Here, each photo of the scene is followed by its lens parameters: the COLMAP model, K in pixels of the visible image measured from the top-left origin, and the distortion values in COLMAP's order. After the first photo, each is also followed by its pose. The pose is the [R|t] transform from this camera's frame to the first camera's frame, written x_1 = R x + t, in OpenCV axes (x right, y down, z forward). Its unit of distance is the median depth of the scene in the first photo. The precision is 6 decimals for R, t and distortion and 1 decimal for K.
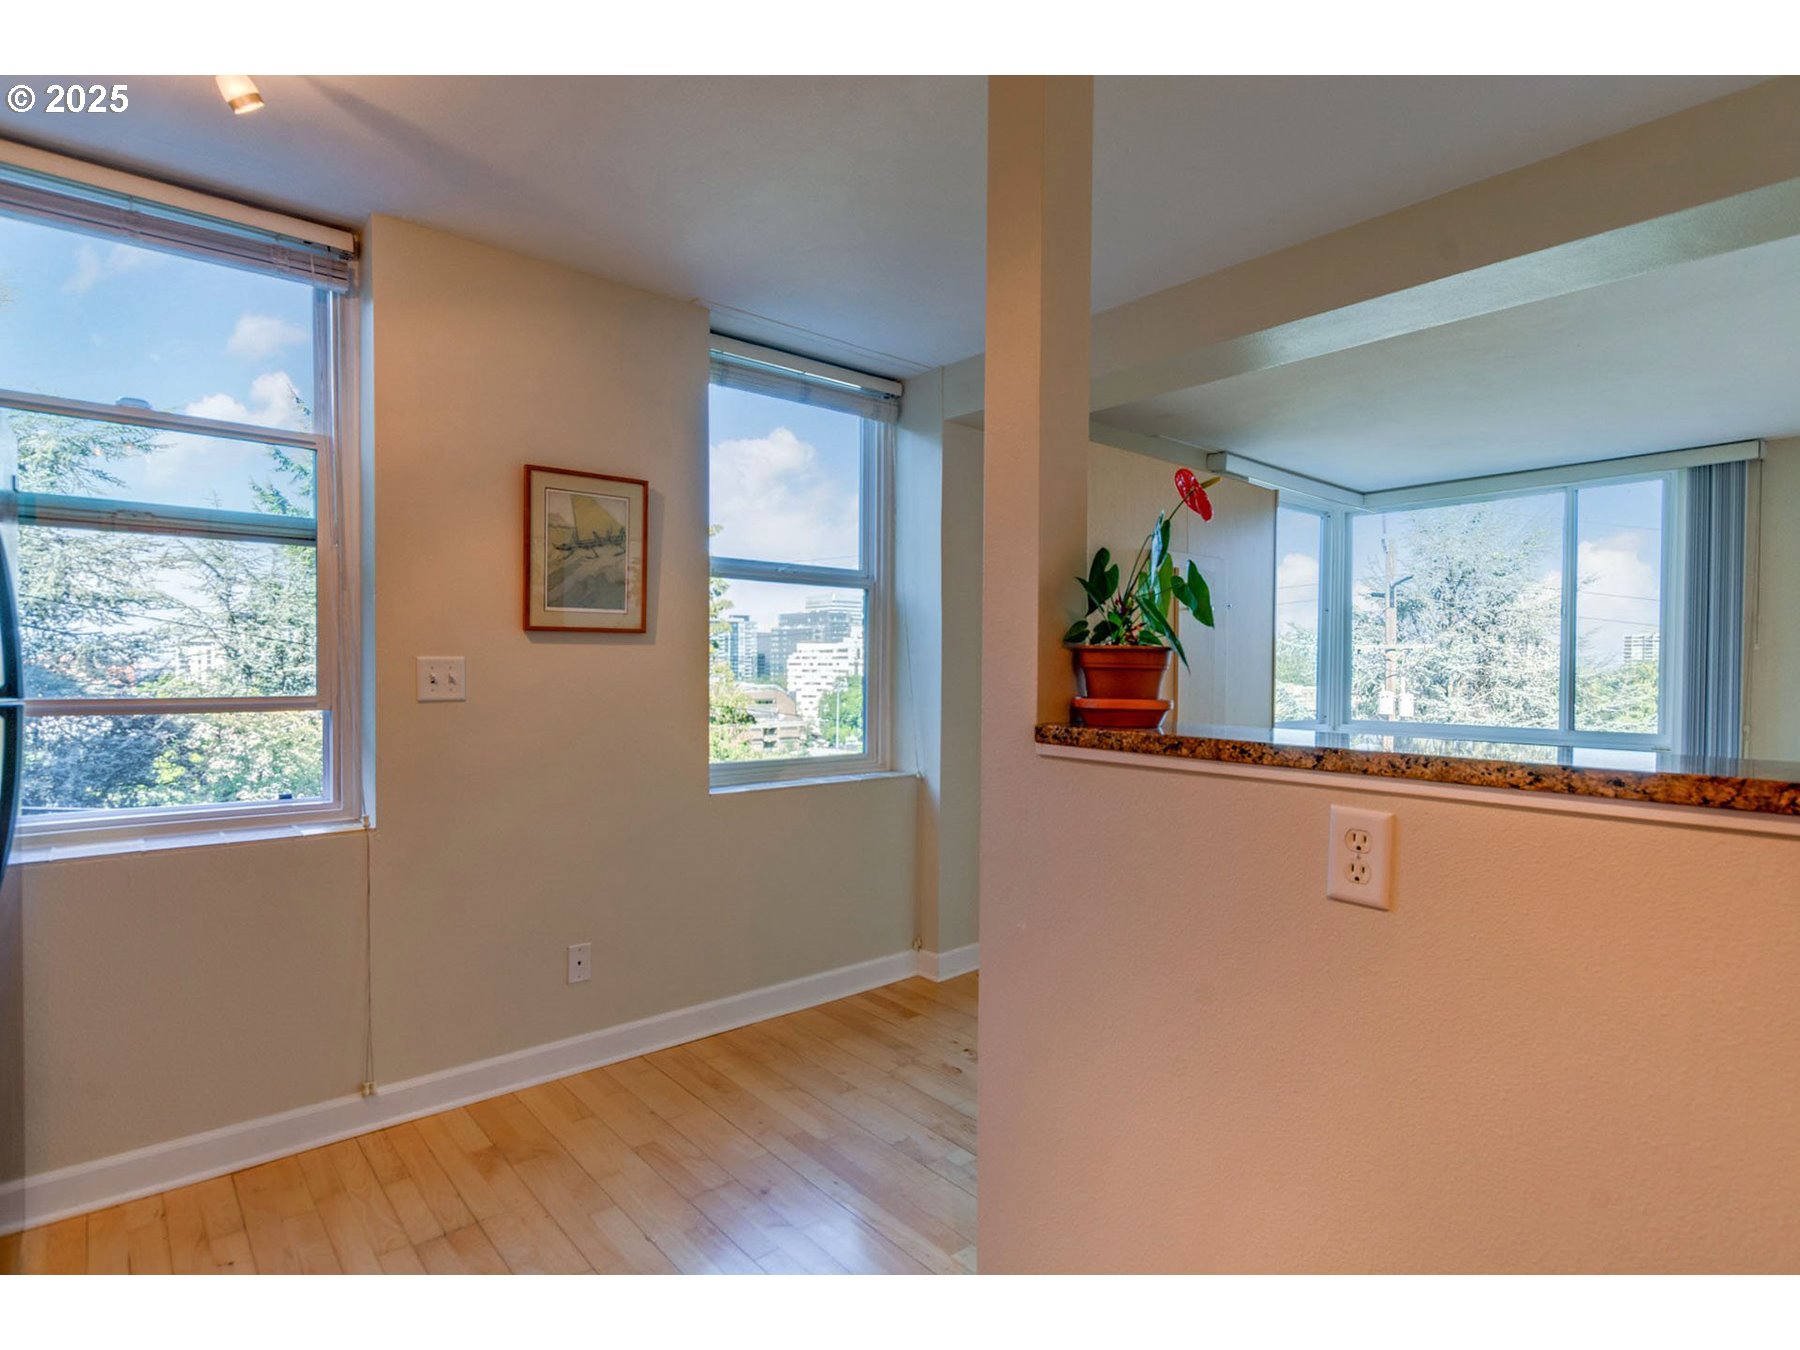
lens RADIAL K [[928.0, 0, 899.8], [0, 928.0, 683.7], [0, 0, 1]] dist [0.003525, -0.000702]
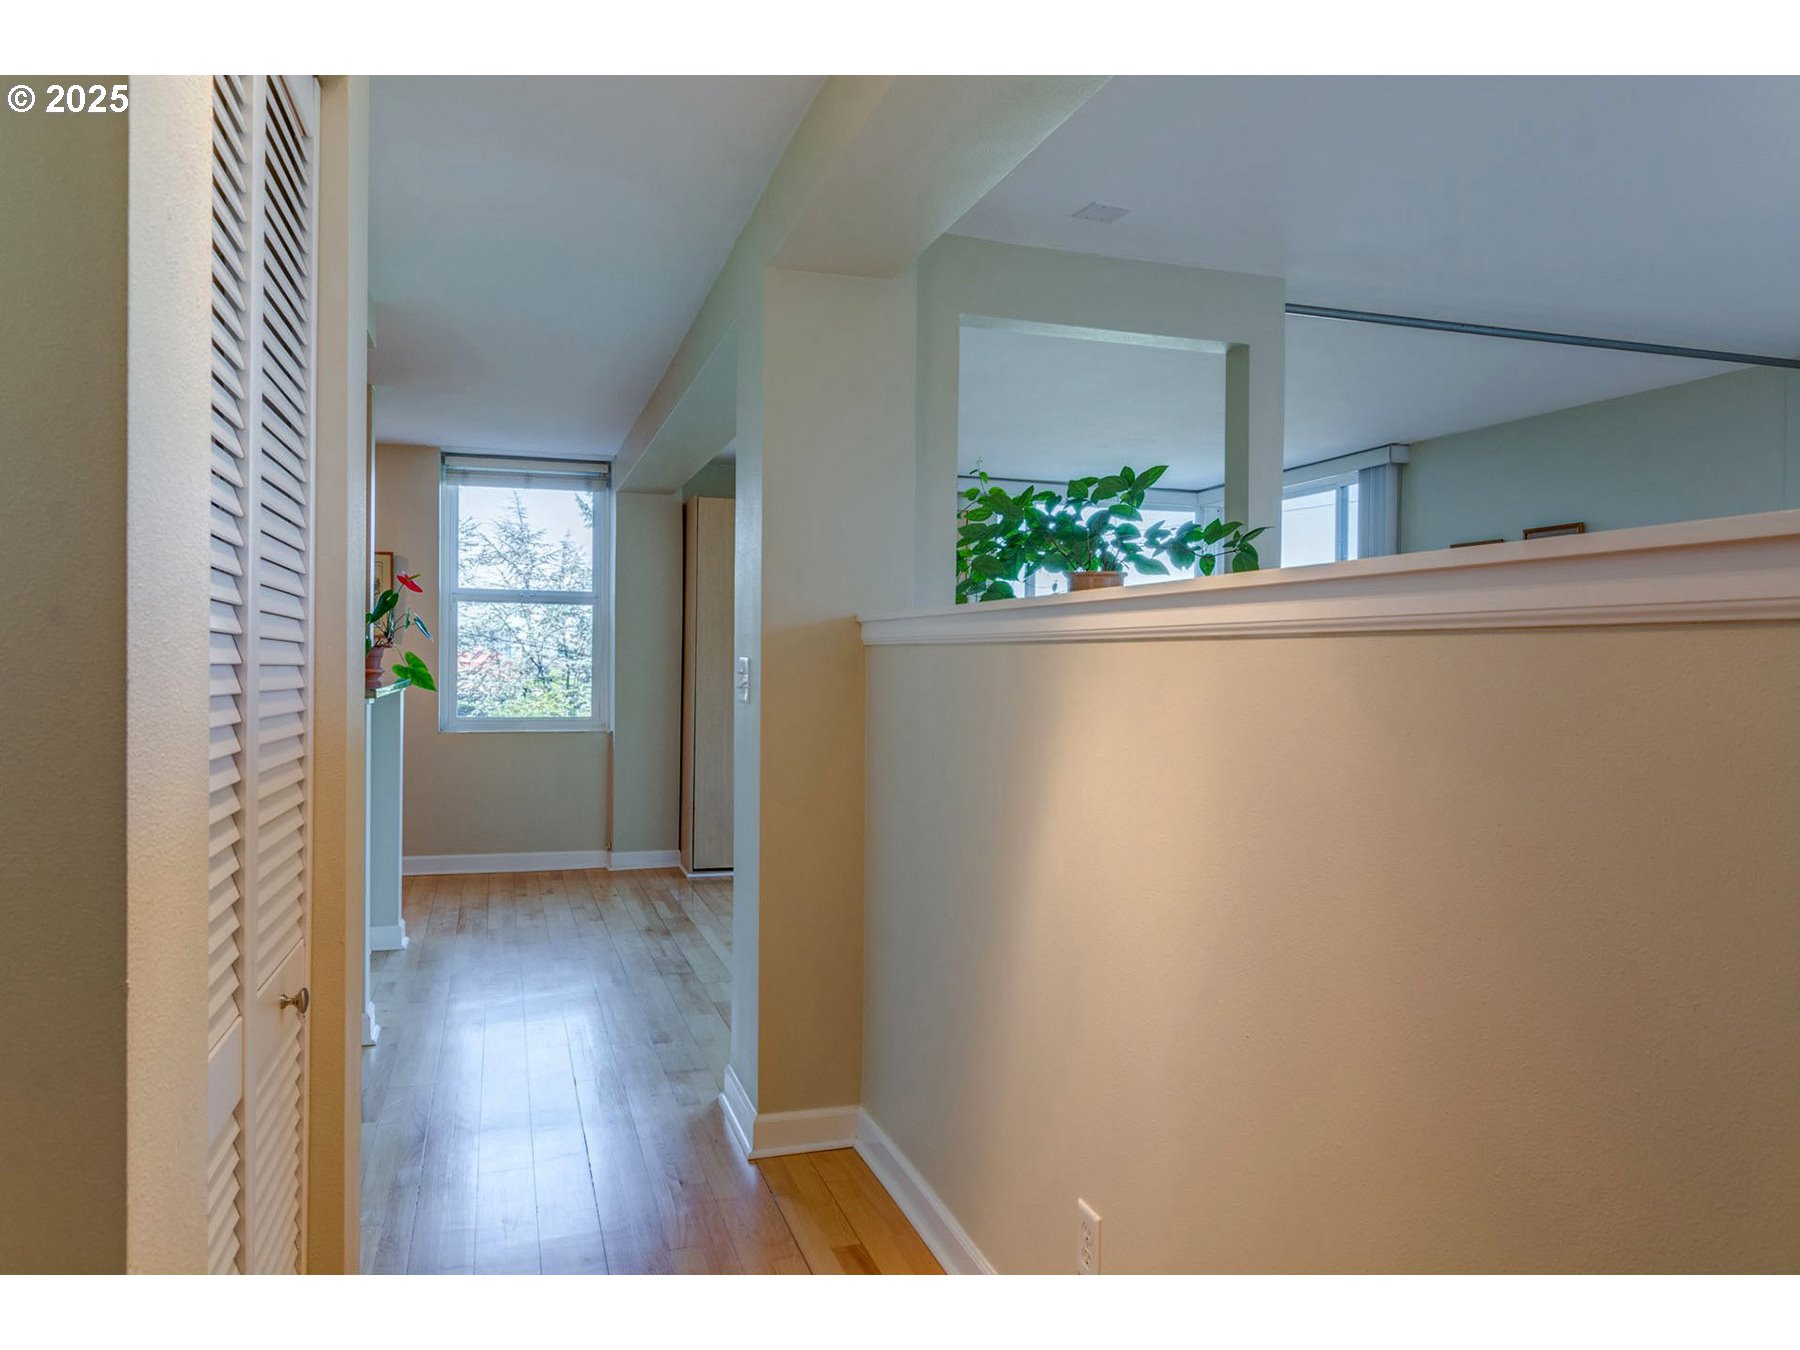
lens RADIAL K [[1238.5, 0, 903.1], [0, 1238.5, 674.6], [0, 0, 1]] dist [-0.002508, -0.001487]
pose [[0.921398, 0.008761, -0.388521, 1.226902], [-0.012451, 0.999898, -0.006982, 0.016225], [0.388420, 0.011271, 0.921414, -0.634508]]
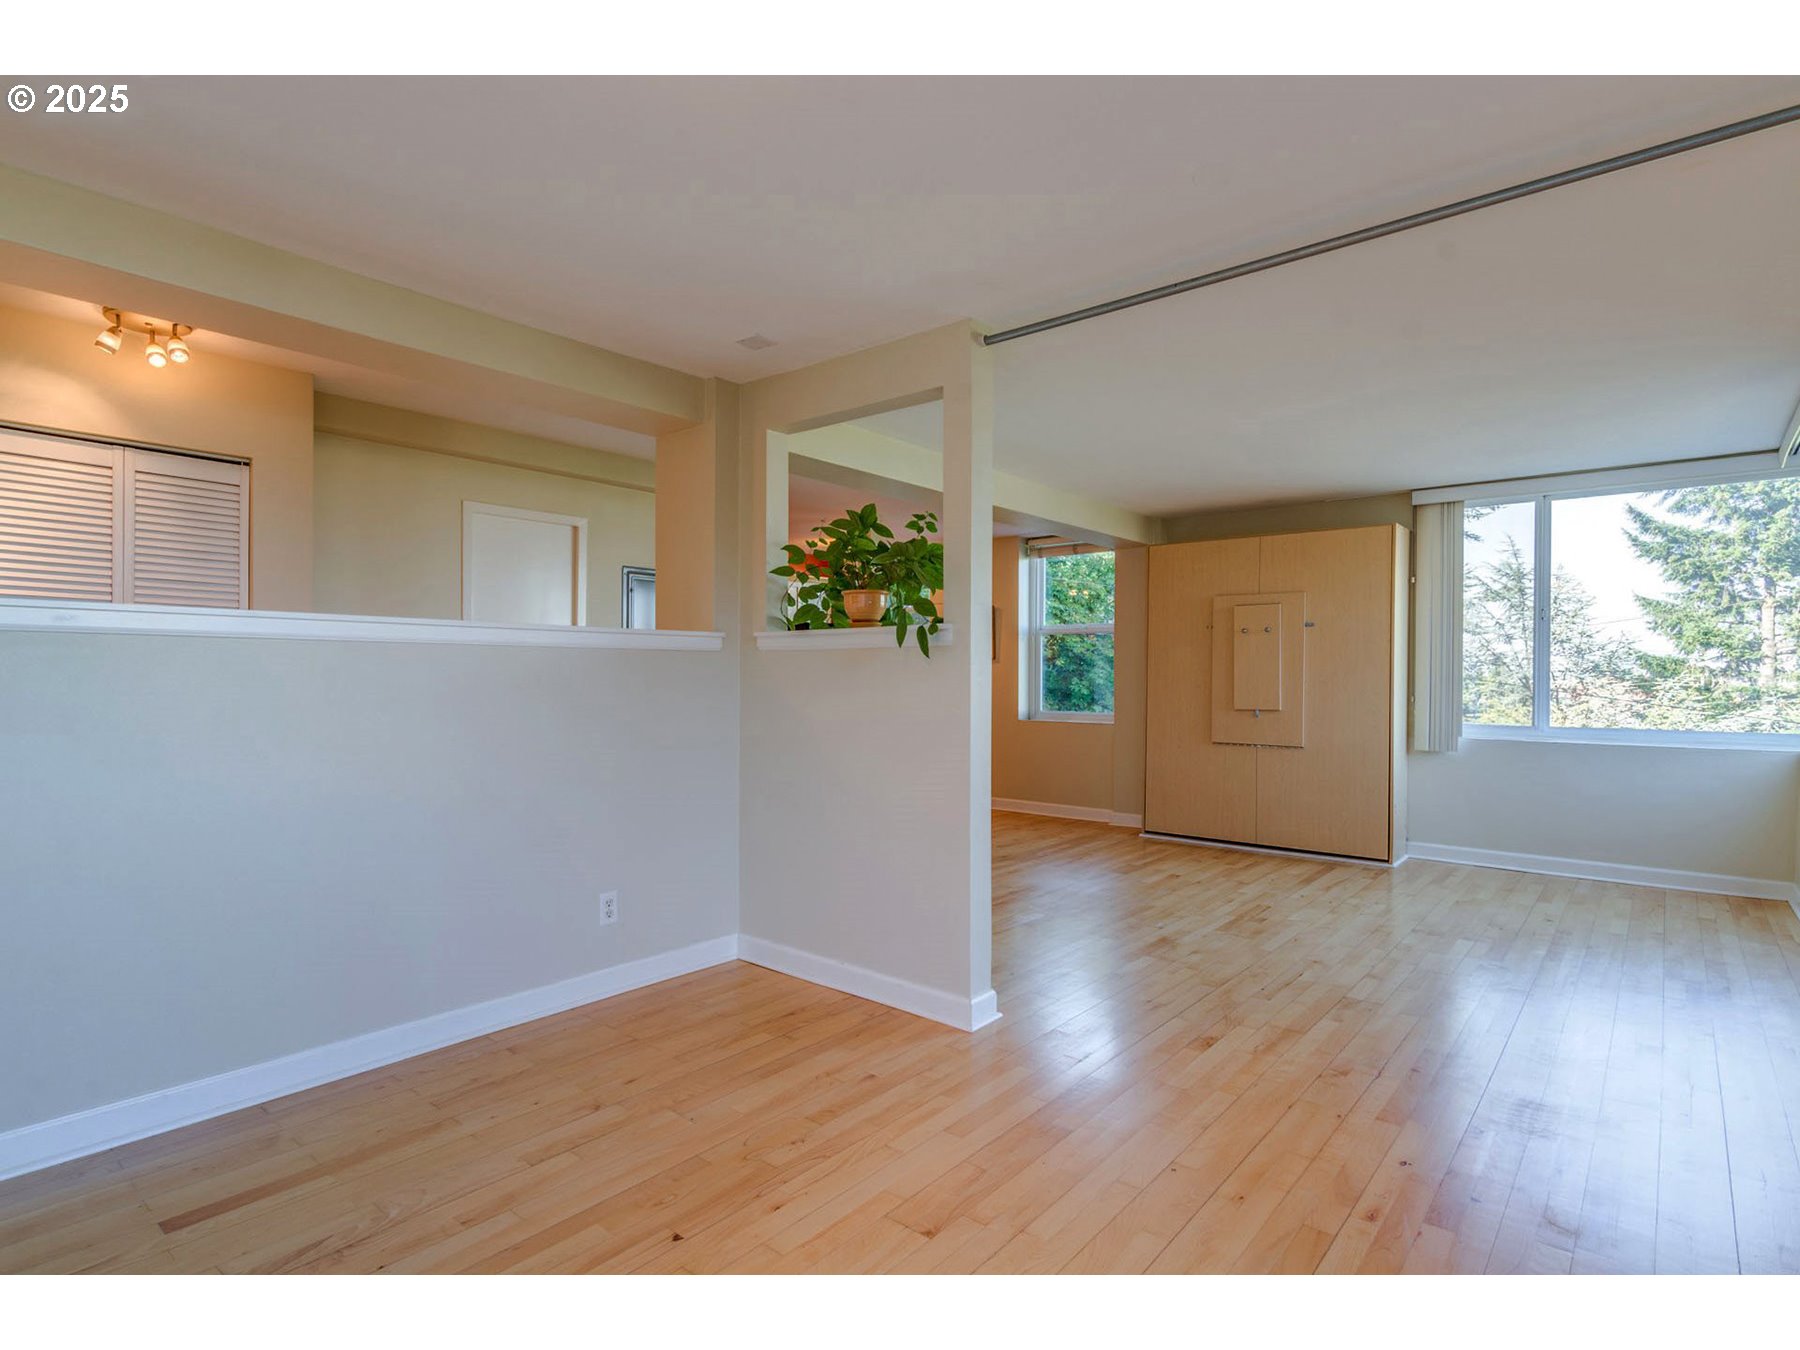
lens RADIAL K [[923.1, 0, 899.8], [0, 923.1, 679.1], [0, 0, 1]] dist [0.001773, 0.001672]
pose [[0.160191, -0.002662, -0.987083, 1.948308], [-0.021456, 0.999751, -0.006178, 0.023339], [0.986853, 0.022169, 0.160094, 0.212352]]
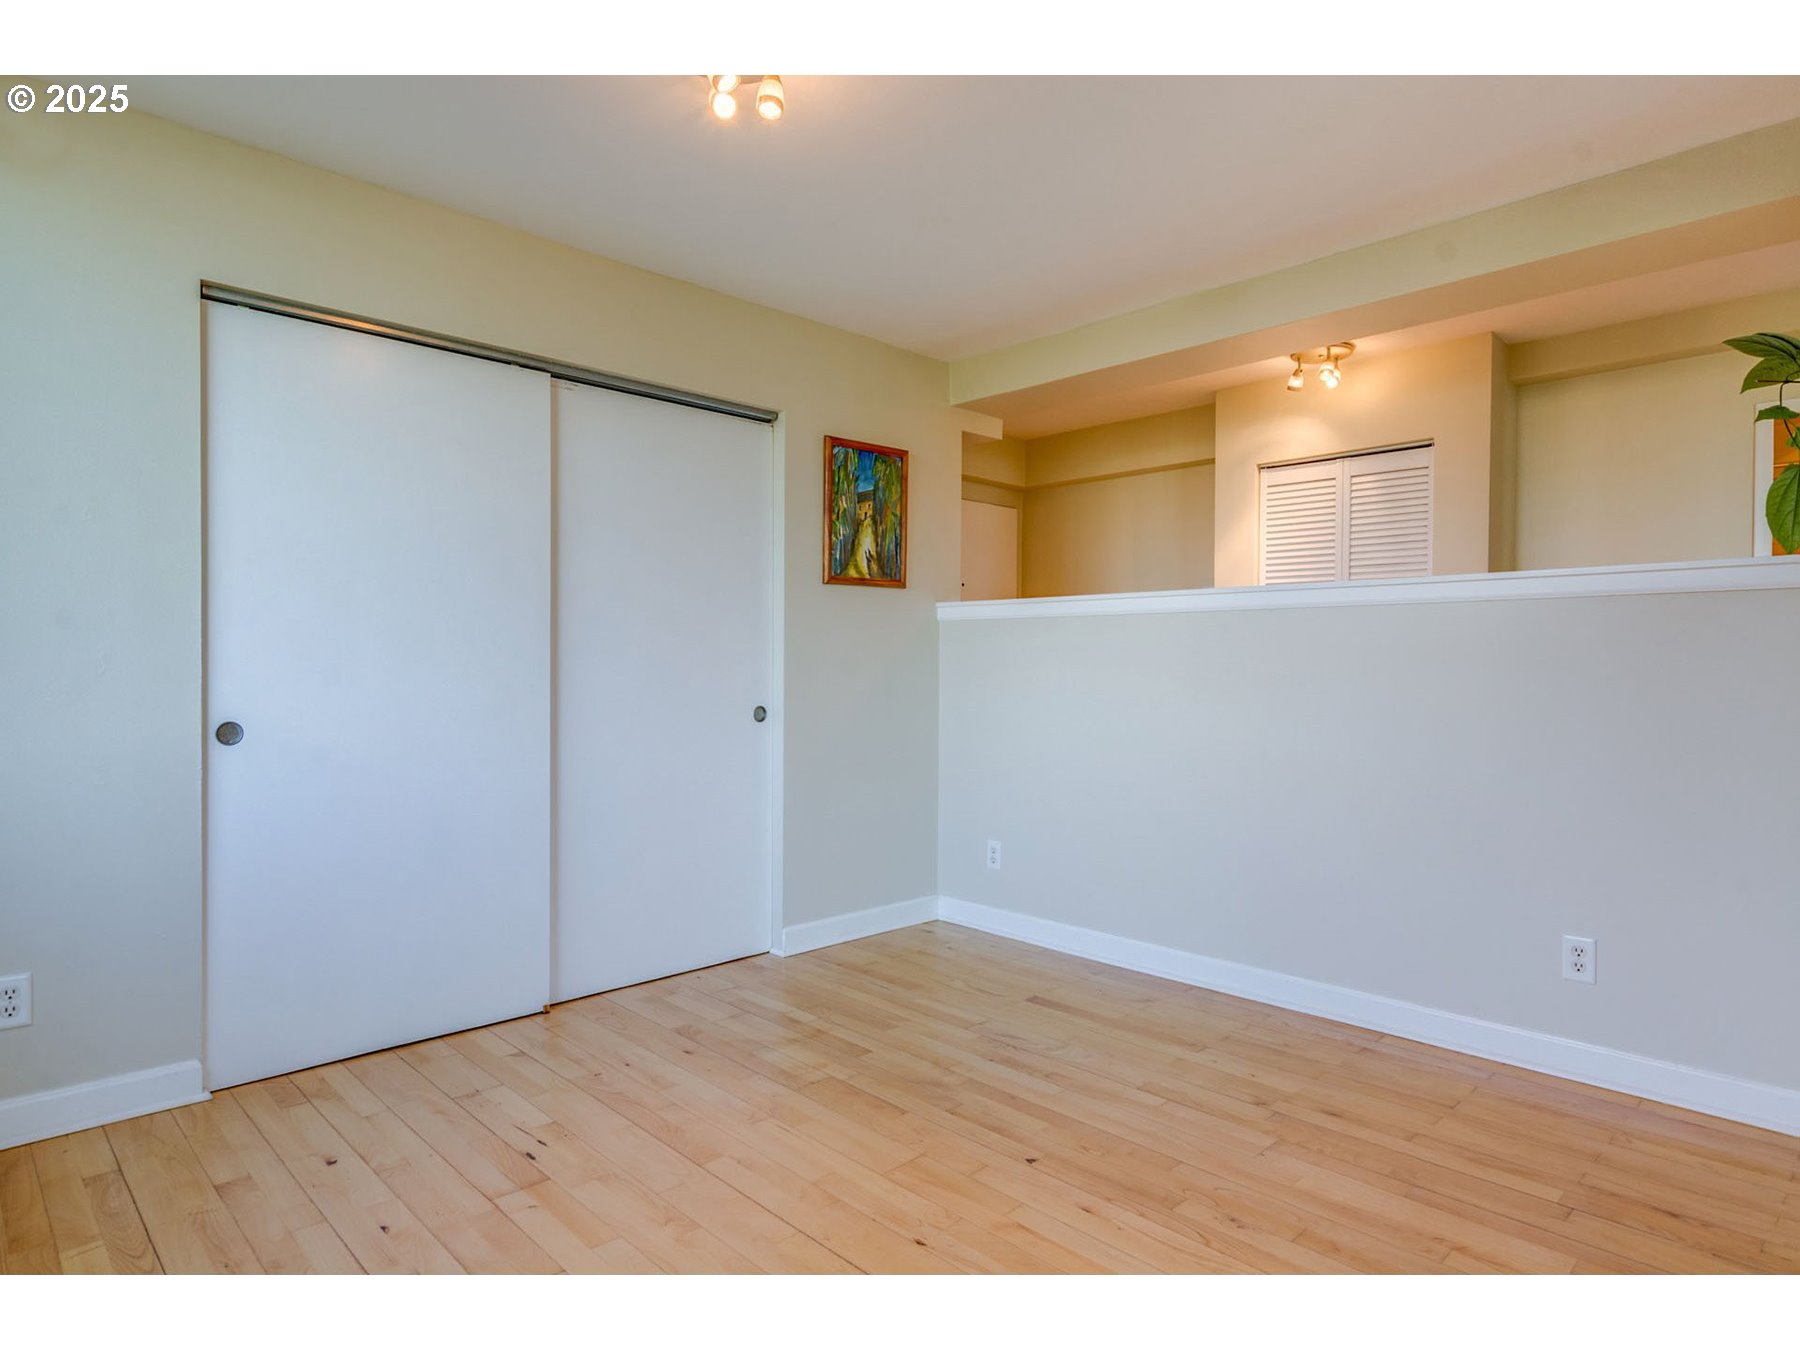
lens RADIAL K [[1018.1, 0, 898.3], [0, 1018.1, 679.5], [0, 0, 1]] dist [0.002167, -0.000431]
pose [[-0.998464, -0.010793, -0.054348, 1.515213], [-0.012532, 0.999417, 0.031745, 0.035824], [0.053973, 0.032378, -0.998017, 0.781153]]
